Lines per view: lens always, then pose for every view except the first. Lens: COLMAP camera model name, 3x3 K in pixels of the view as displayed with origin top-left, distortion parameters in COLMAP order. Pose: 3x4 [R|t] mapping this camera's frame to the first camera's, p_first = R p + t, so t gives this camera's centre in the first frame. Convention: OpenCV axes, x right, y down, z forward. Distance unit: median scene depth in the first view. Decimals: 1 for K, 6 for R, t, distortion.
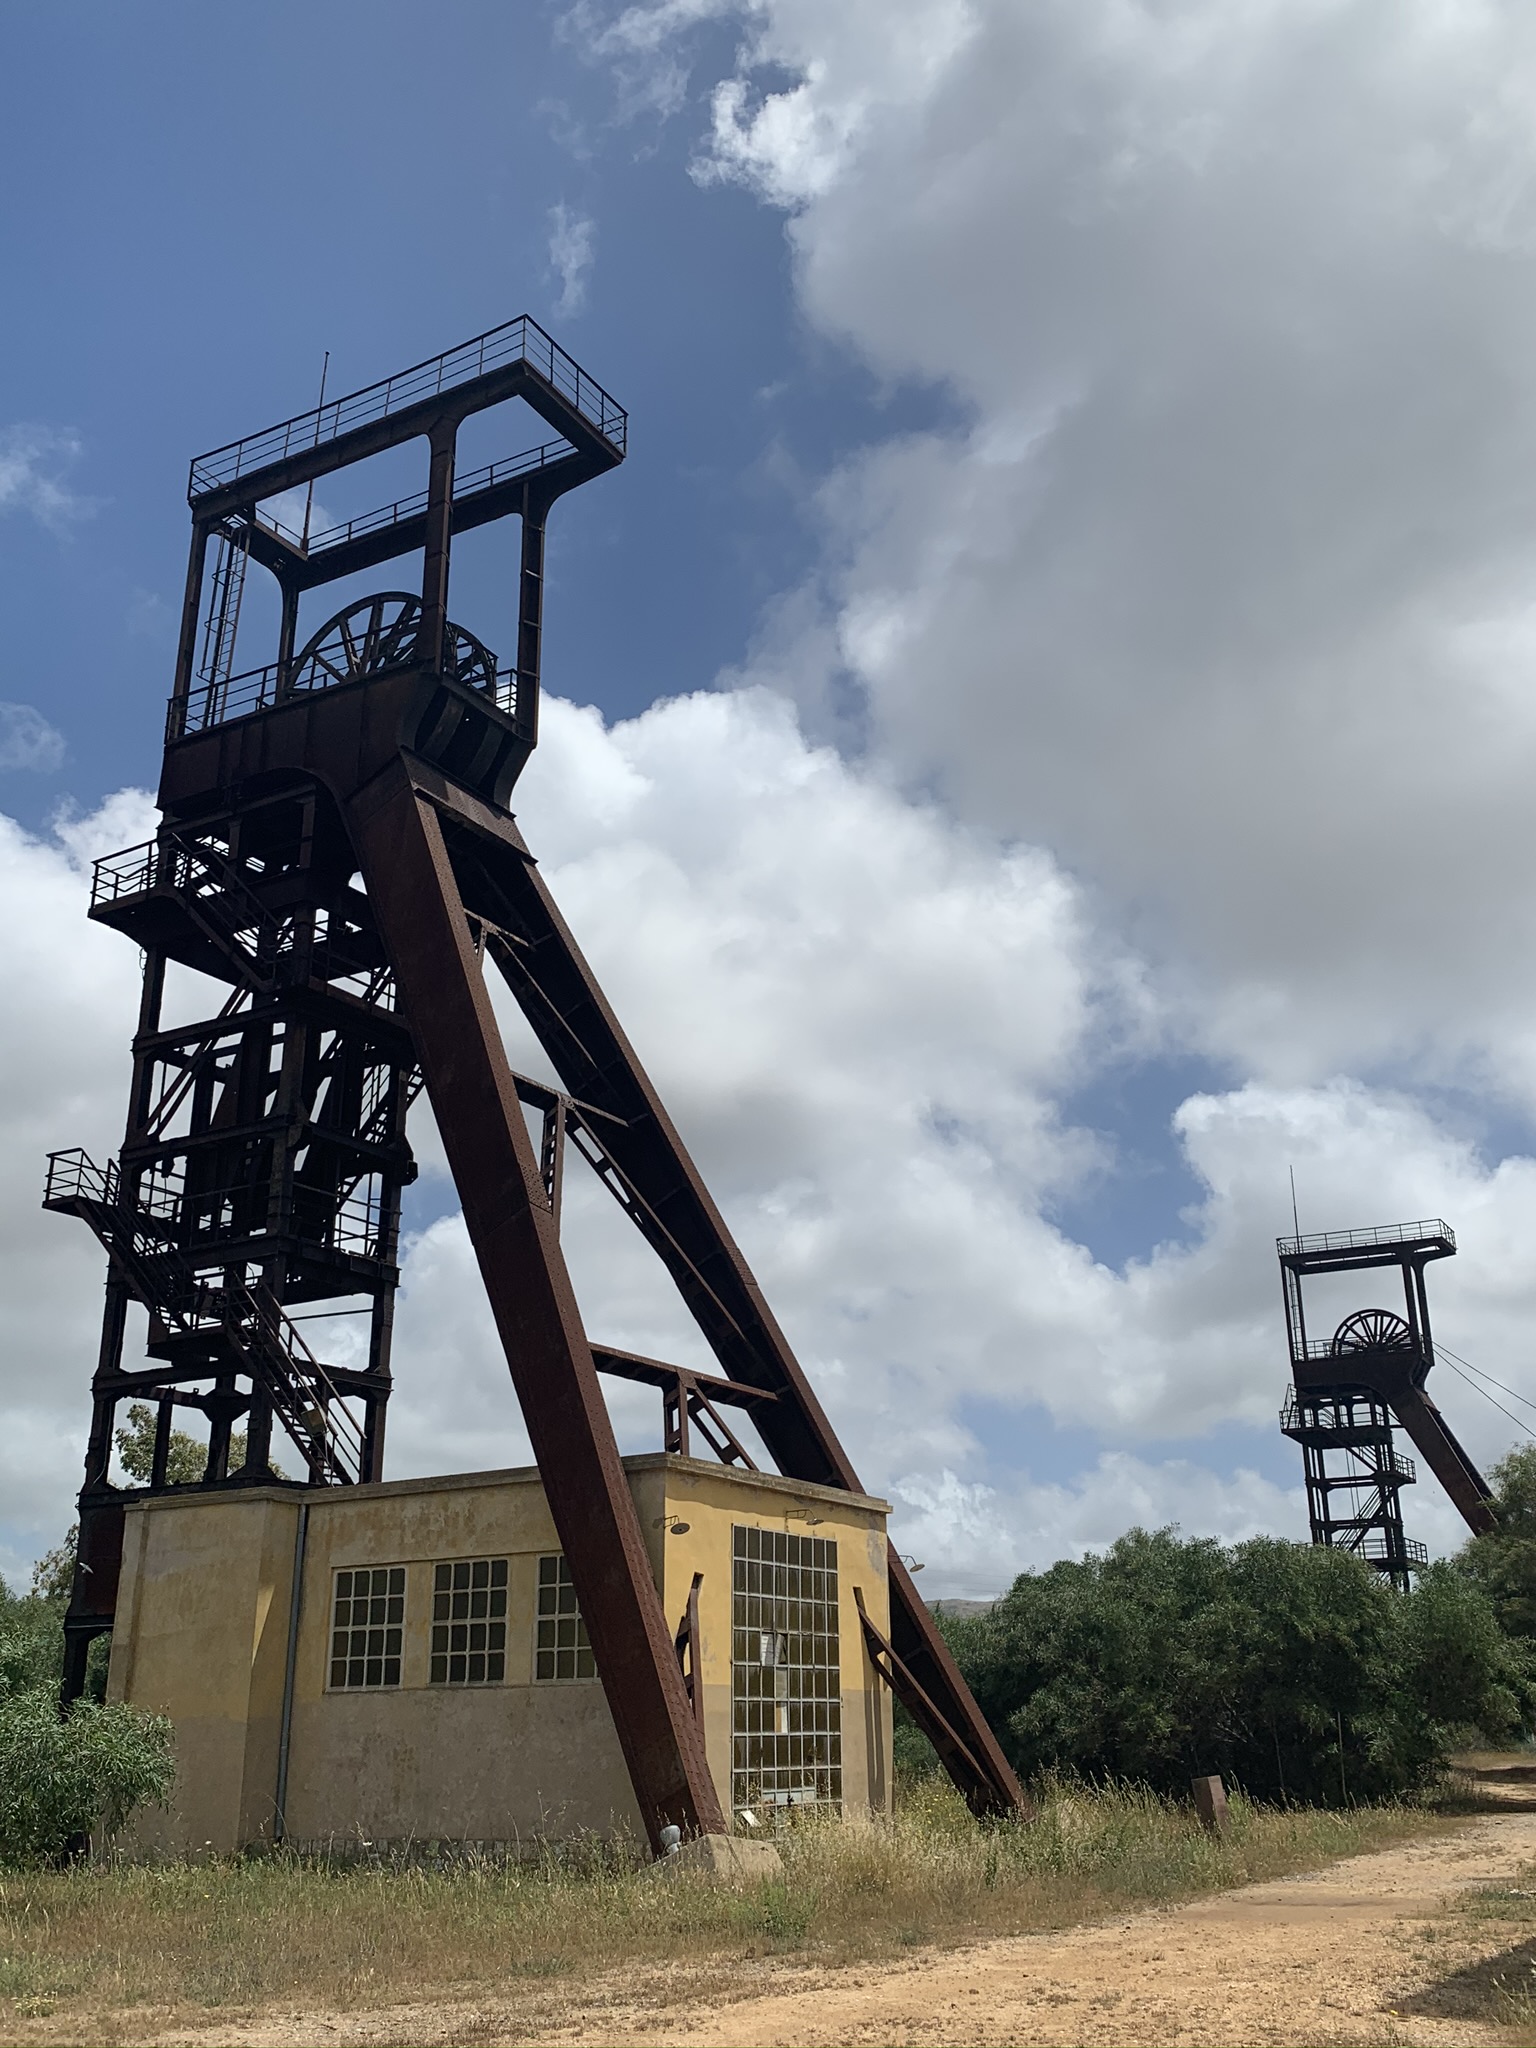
lens RADIAL K [[1879.0, 0, 769.8], [0, 1879.0, 1019.9], [0, 0, 1]] dist [-0.000991, 0.000000]
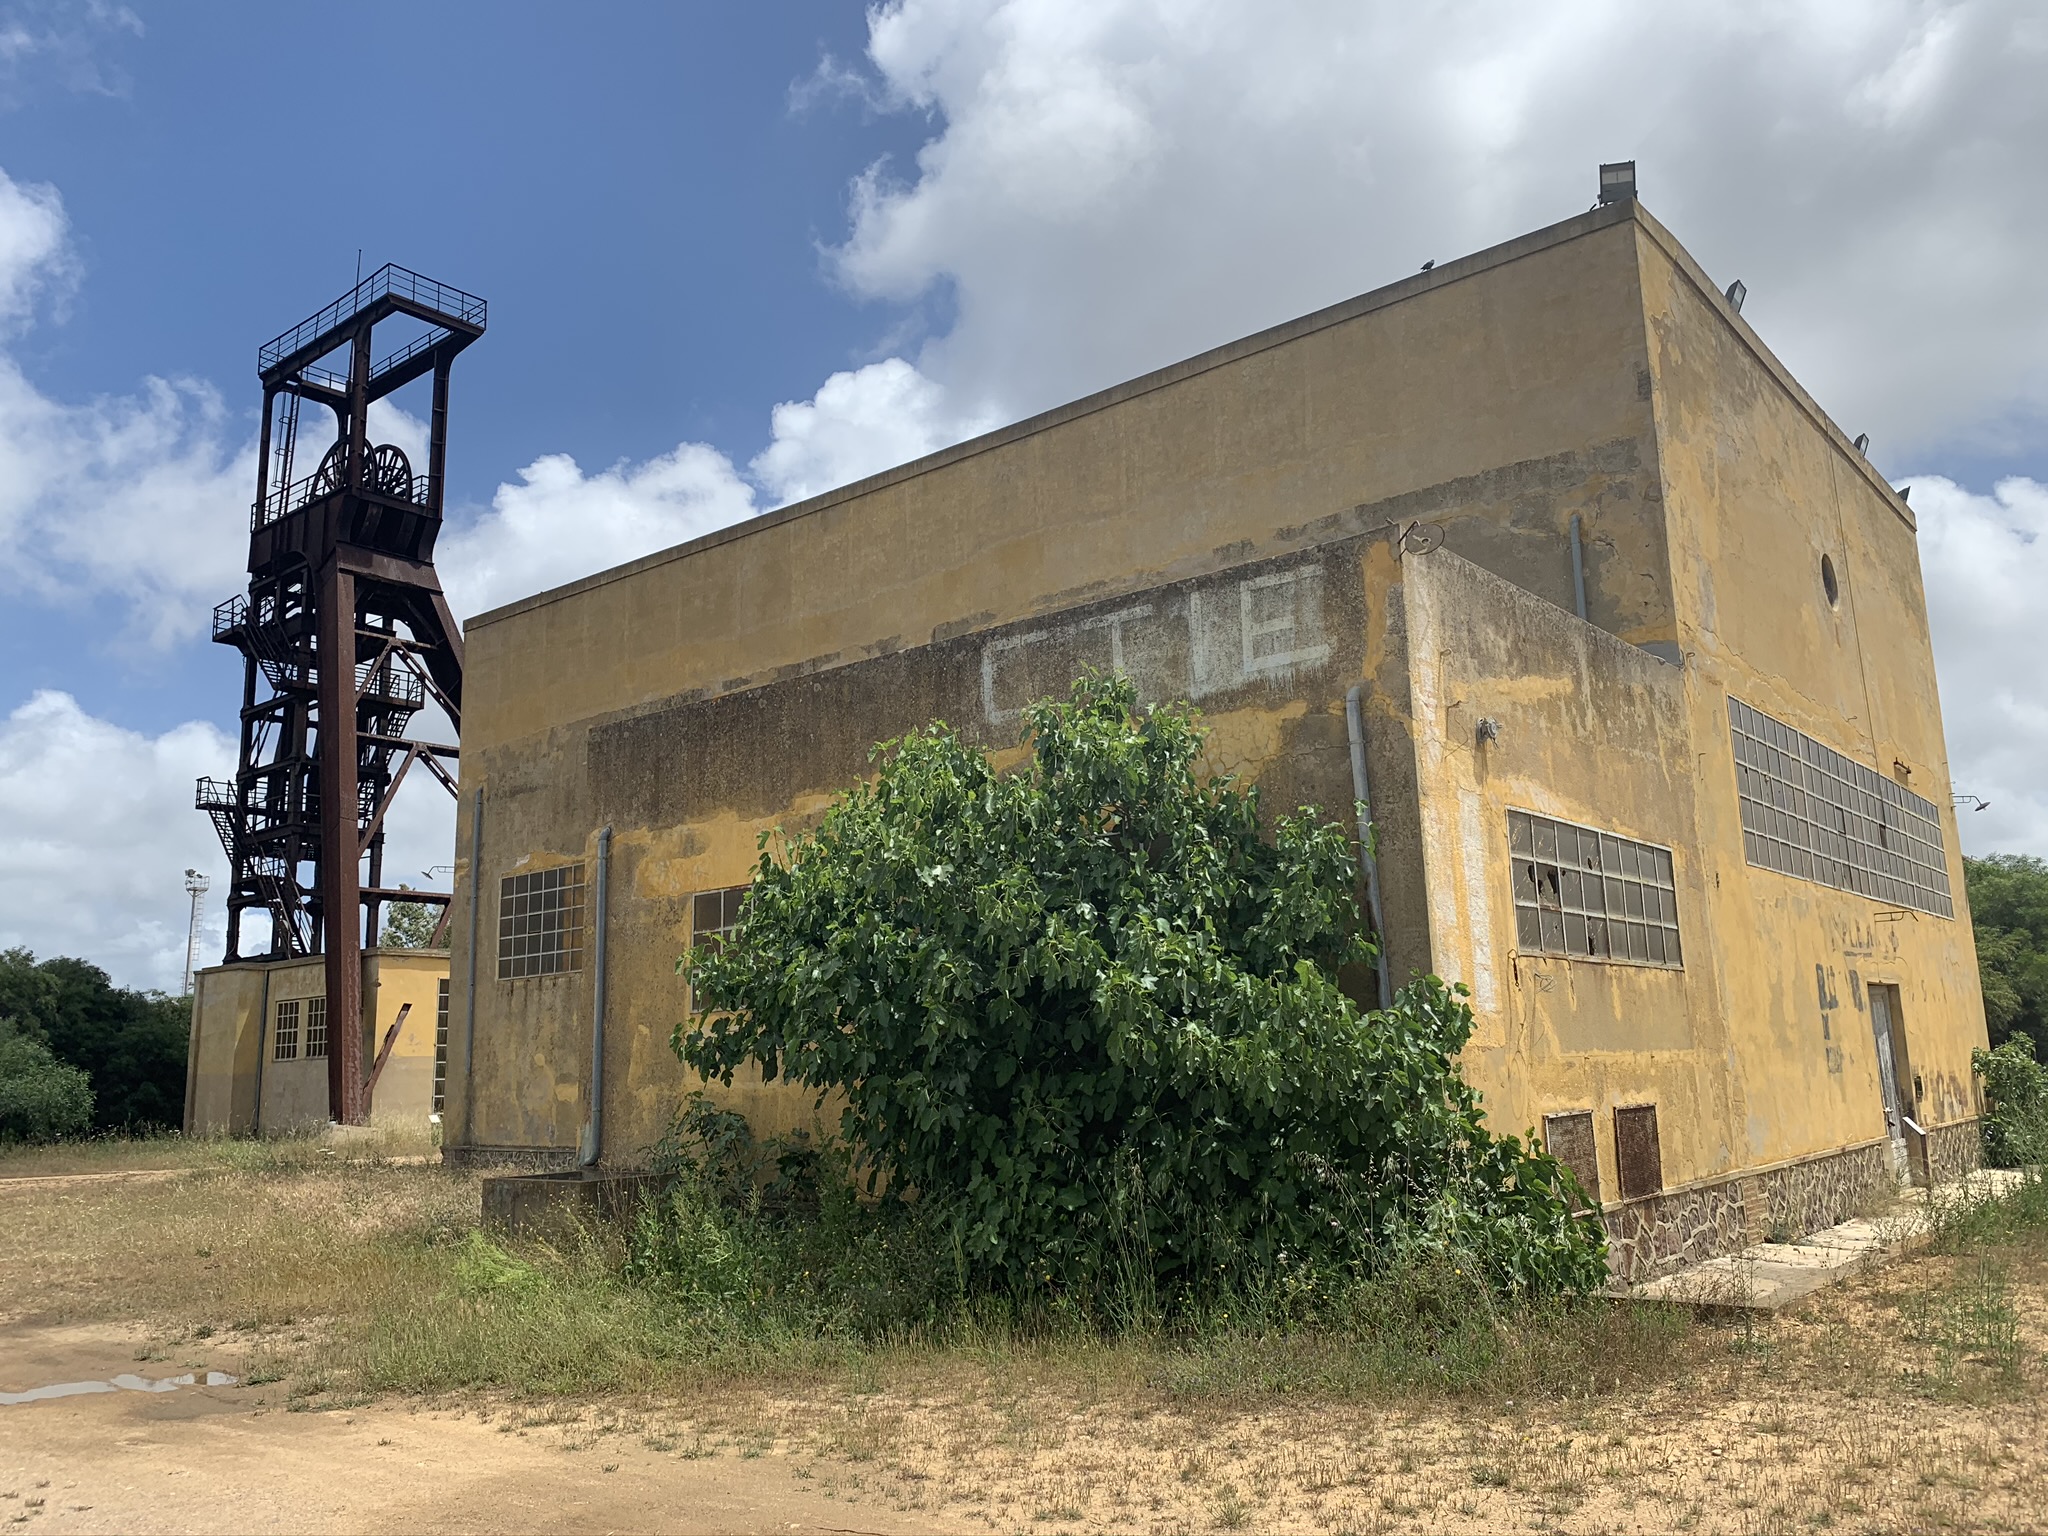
lens RADIAL K [[1581.2, 0, 1021.8], [0, 1581.2, 771.2], [0, 0, 1]] dist [-0.009044, 0.000395]
pose [[0.983476, -0.044690, -0.175434, 0.636155], [0.074348, 0.983266, 0.166314, -0.124369], [0.165066, -0.176609, 0.970341, -0.331587]]
